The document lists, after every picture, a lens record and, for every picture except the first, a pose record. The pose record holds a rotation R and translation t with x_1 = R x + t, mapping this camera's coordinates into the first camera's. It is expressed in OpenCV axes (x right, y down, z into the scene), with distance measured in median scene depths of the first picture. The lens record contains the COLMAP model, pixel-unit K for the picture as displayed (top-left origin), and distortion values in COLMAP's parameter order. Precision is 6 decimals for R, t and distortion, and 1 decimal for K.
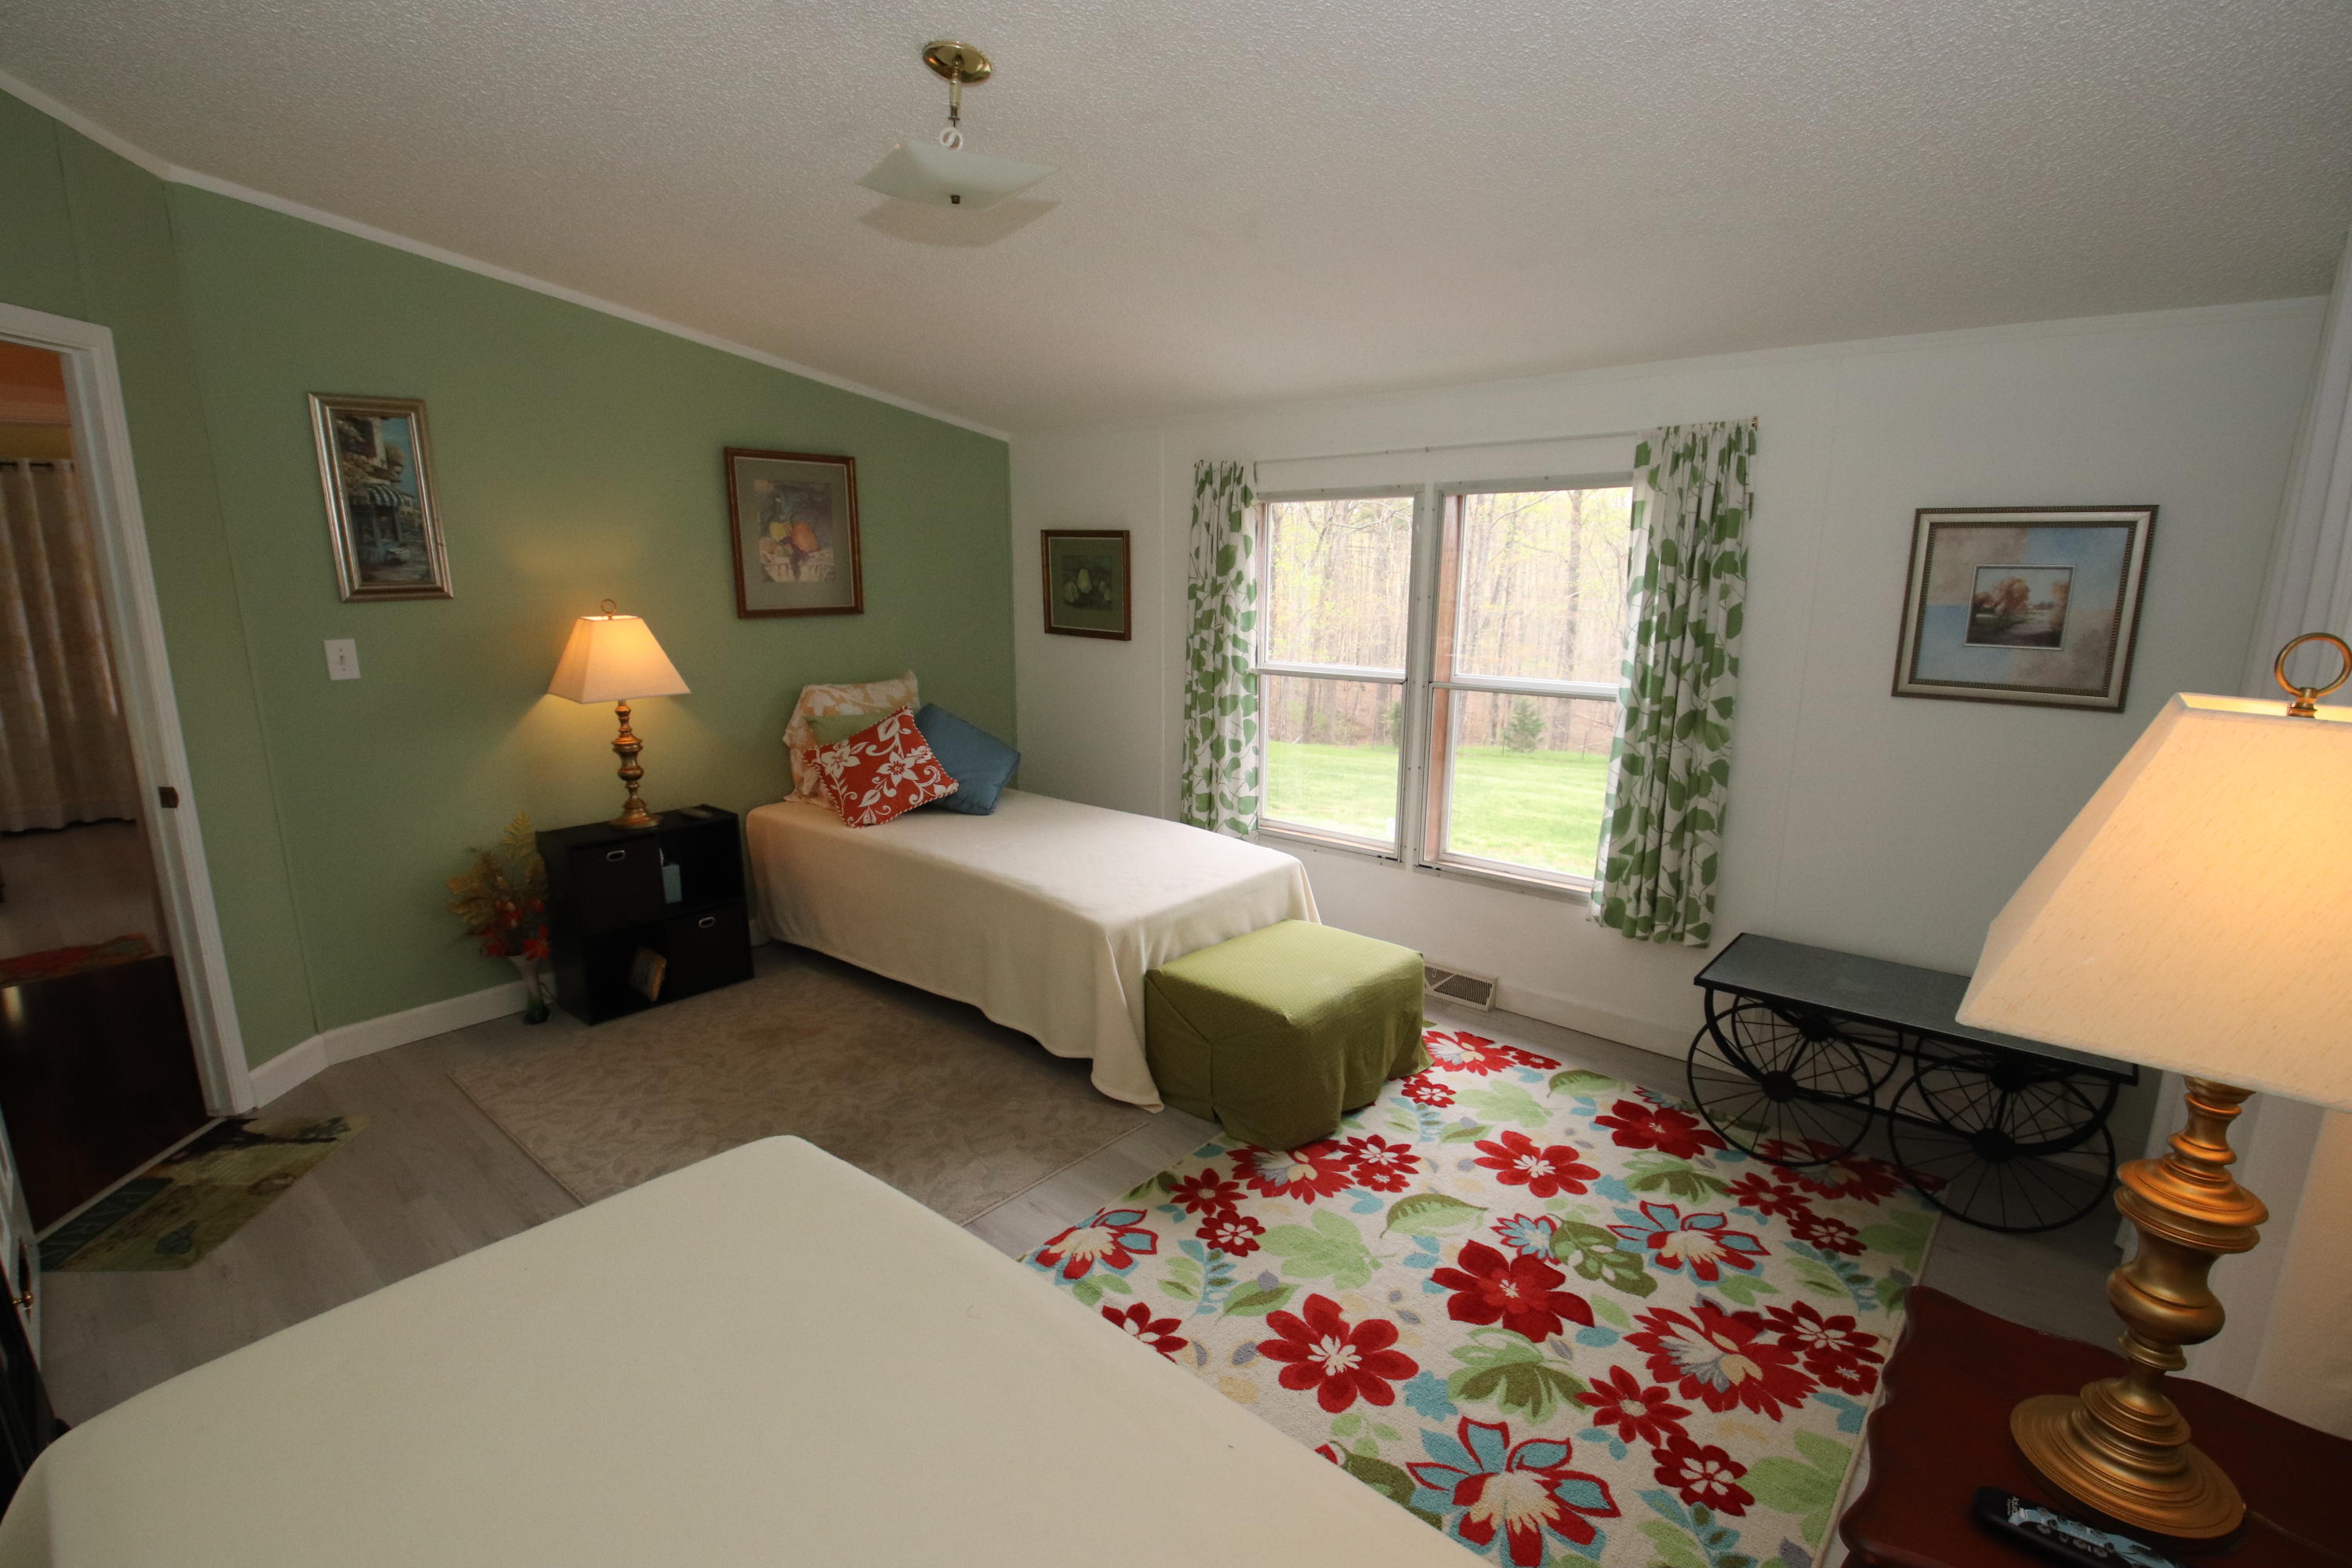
lens RADIAL K [[1081.5, 0, 1155.3], [0, 1081.5, 803.2], [0, 0, 1]] dist [0.016192, -0.030943]
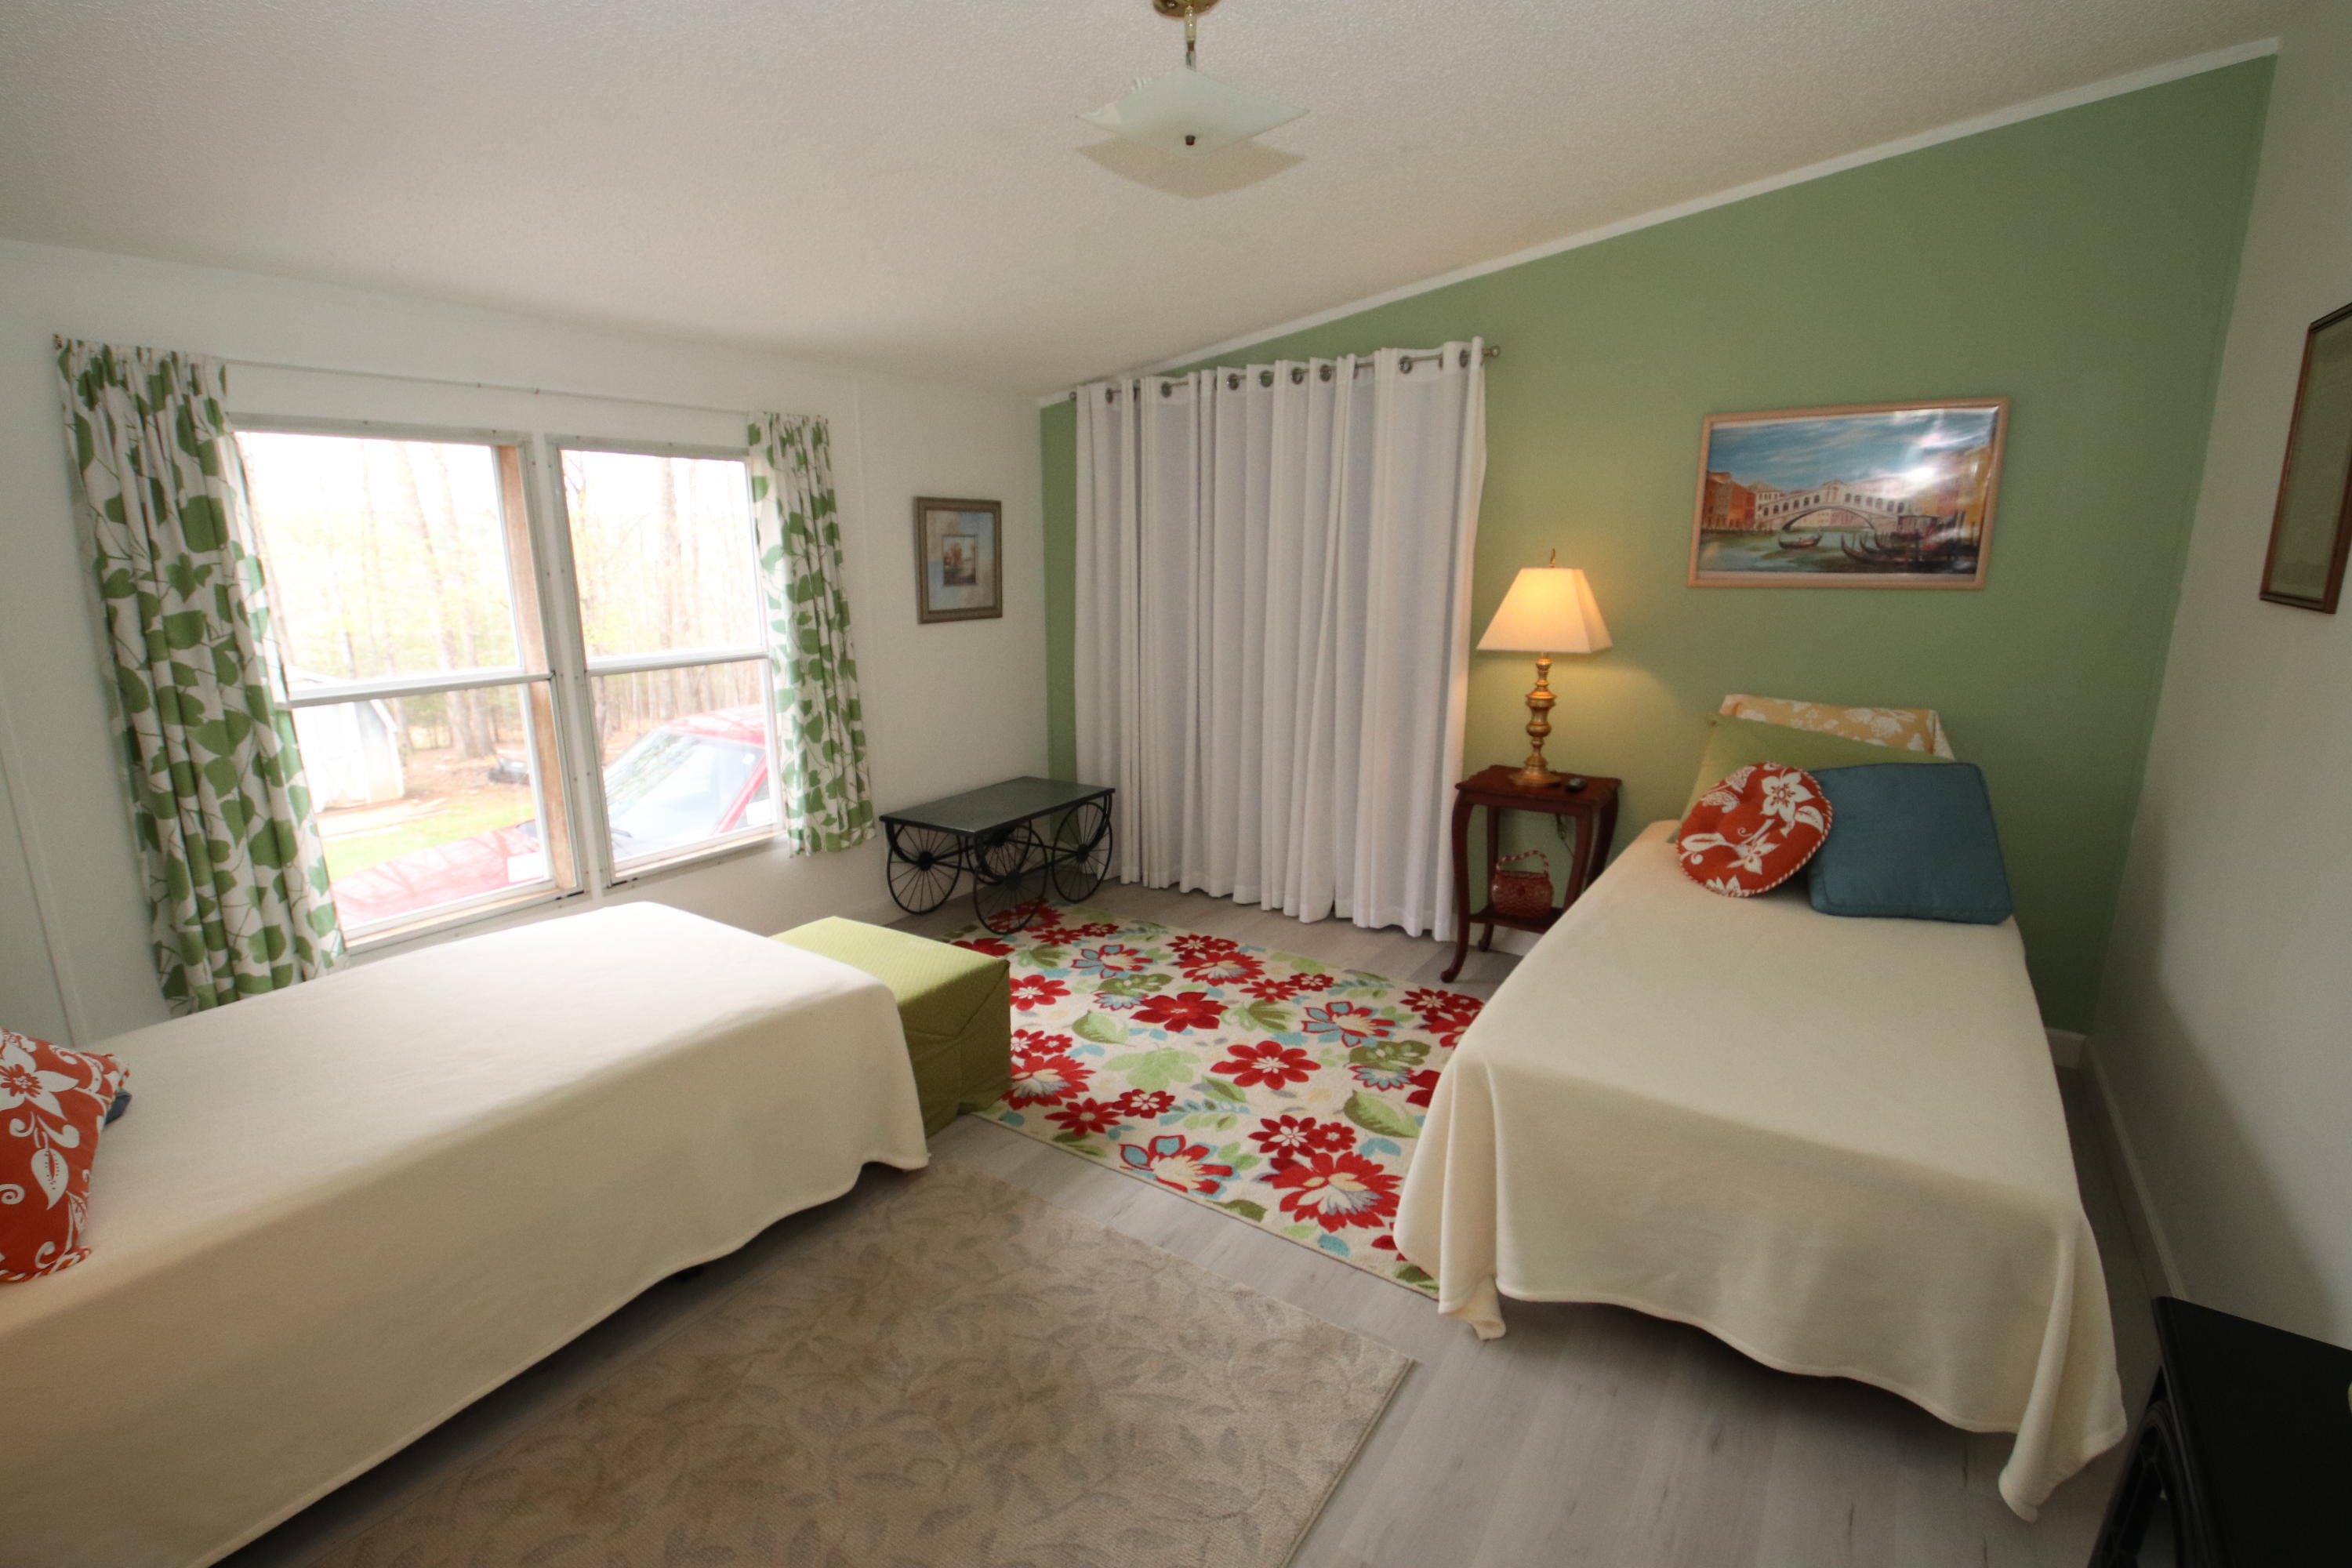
lens RADIAL K [[1081.5, 0, 1155.3], [0, 1081.5, 803.2], [0, 0, 1]] dist [0.016192, -0.030943]
pose [[-0.140626, -0.233198, 0.962207, -0.903959], [0.210554, 0.942589, 0.259216, -0.195423], [-0.967415, 0.239049, -0.083452, 0.922283]]
